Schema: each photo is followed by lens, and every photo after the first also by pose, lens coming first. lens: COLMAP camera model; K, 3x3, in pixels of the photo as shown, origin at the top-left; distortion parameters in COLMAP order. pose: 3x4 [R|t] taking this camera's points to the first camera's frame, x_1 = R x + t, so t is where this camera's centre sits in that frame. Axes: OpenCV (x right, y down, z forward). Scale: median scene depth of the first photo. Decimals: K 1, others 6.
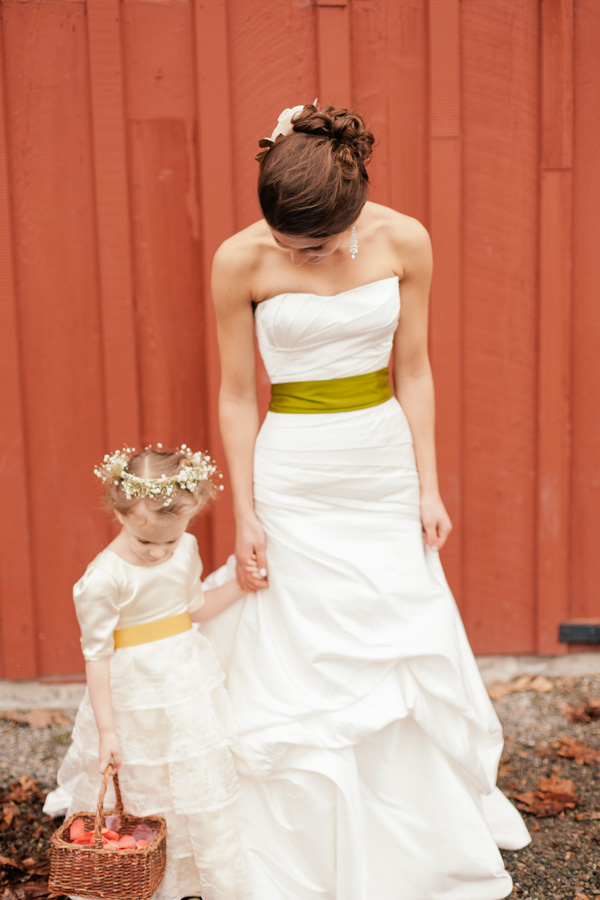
lens RADIAL K [[1384.2, 0, 310.2], [0, 1384.2, 433.3], [0, 0, 1]] dist [0.001843, -0.097145]
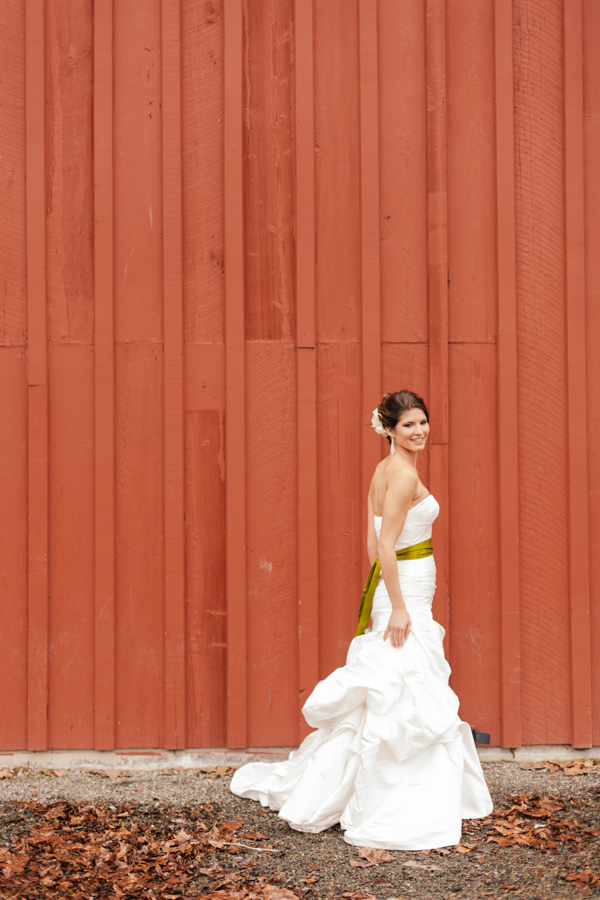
lens RADIAL K [[1291.8, 0, 300.0], [0, 1291.8, 450.0], [0, 0, 1]] dist [-0.002717, -0.048874]
pose [[0.998311, 0.020140, -0.054488, 0.096784], [-0.029024, 0.985442, -0.167517, 0.083806], [0.050321, 0.168815, 0.984362, -0.548968]]
